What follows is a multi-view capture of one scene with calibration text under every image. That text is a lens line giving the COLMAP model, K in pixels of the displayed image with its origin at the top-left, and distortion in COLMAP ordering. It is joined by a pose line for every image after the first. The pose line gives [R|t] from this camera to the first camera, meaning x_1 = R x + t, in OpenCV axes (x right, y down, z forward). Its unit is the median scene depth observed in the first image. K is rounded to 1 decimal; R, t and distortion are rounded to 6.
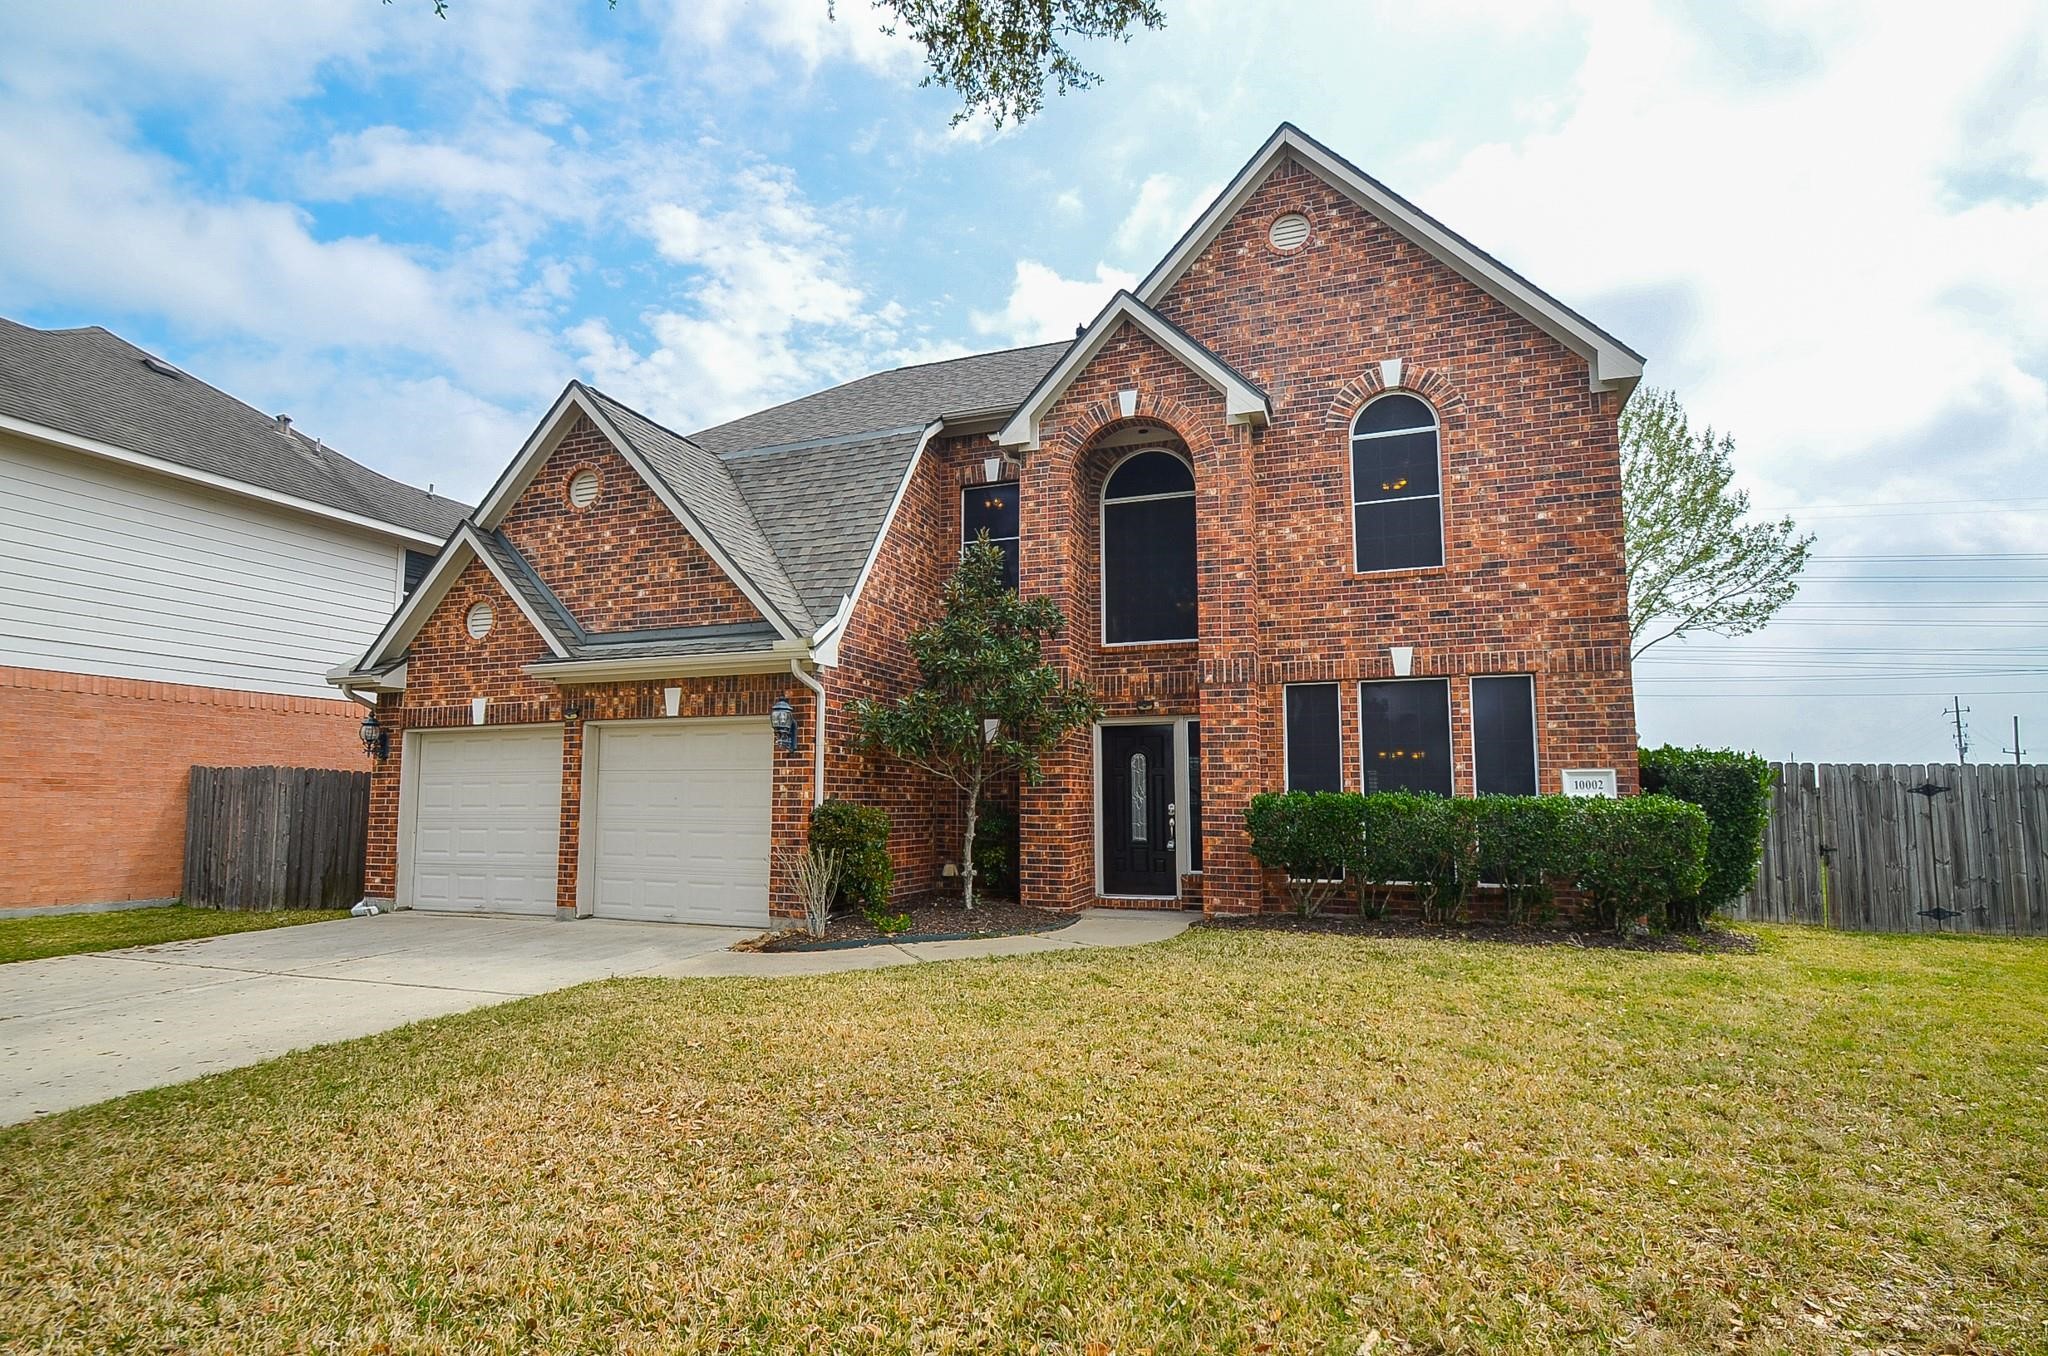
lens RADIAL K [[1008.0, 0, 1026.5], [0, 1008.0, 687.5], [0, 0, 1]] dist [-0.011005, -0.000598]
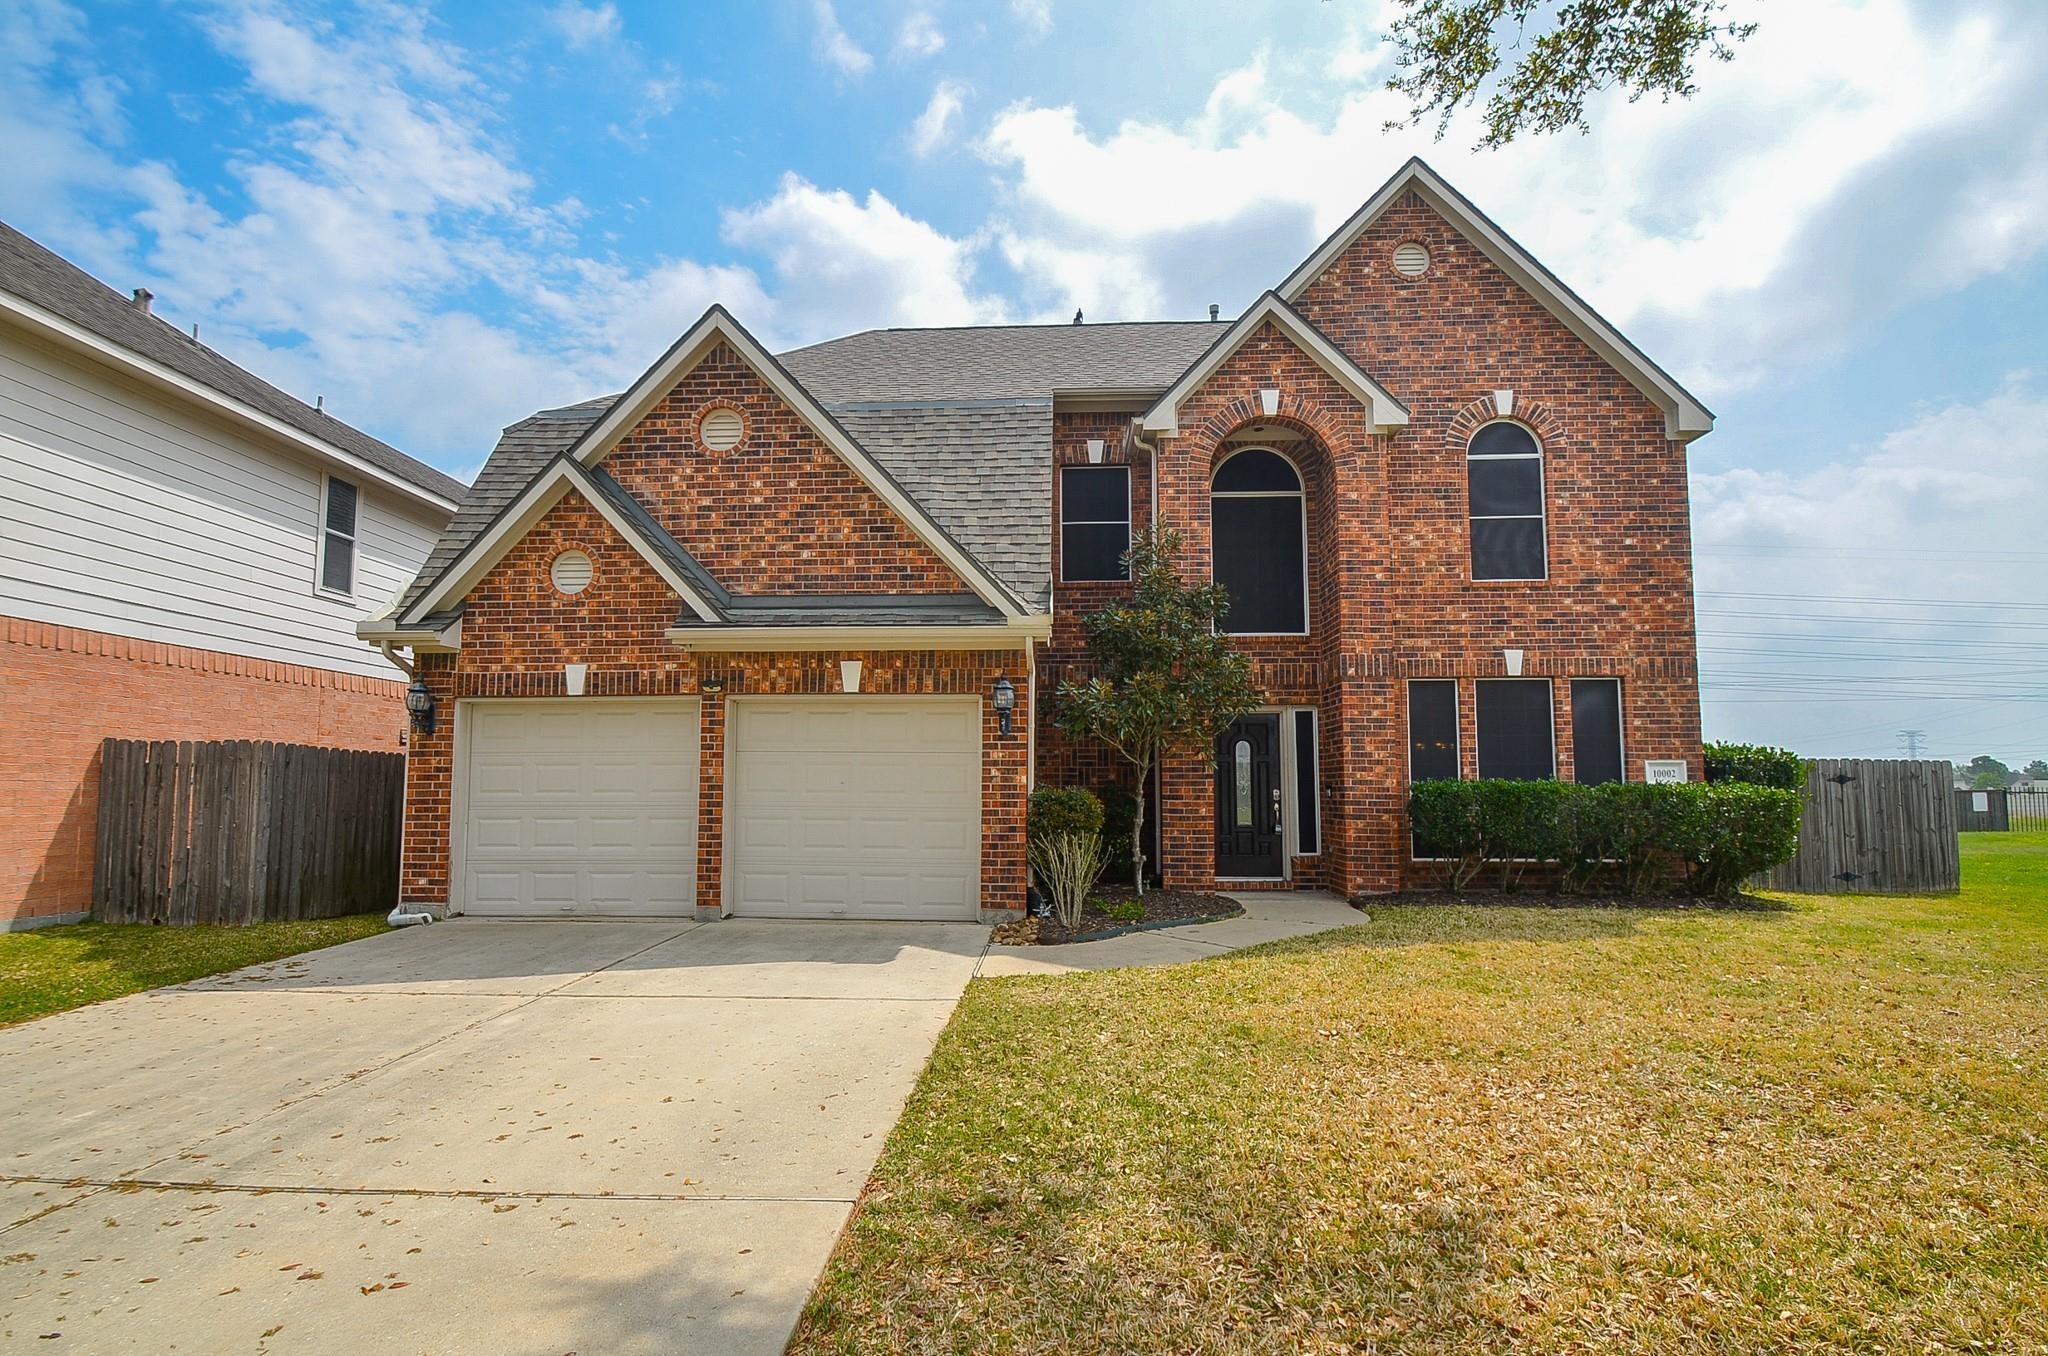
lens RADIAL K [[1008.0, 0, 1028.3], [0, 1008.0, 691.0], [0, 0, 1]] dist [-0.011005, -0.000598]
pose [[0.957089, 0.029507, 0.288288, -0.440481], [-0.034446, 0.999334, 0.012074, 0.010256], [-0.287740, -0.021486, 0.957467, 0.080547]]
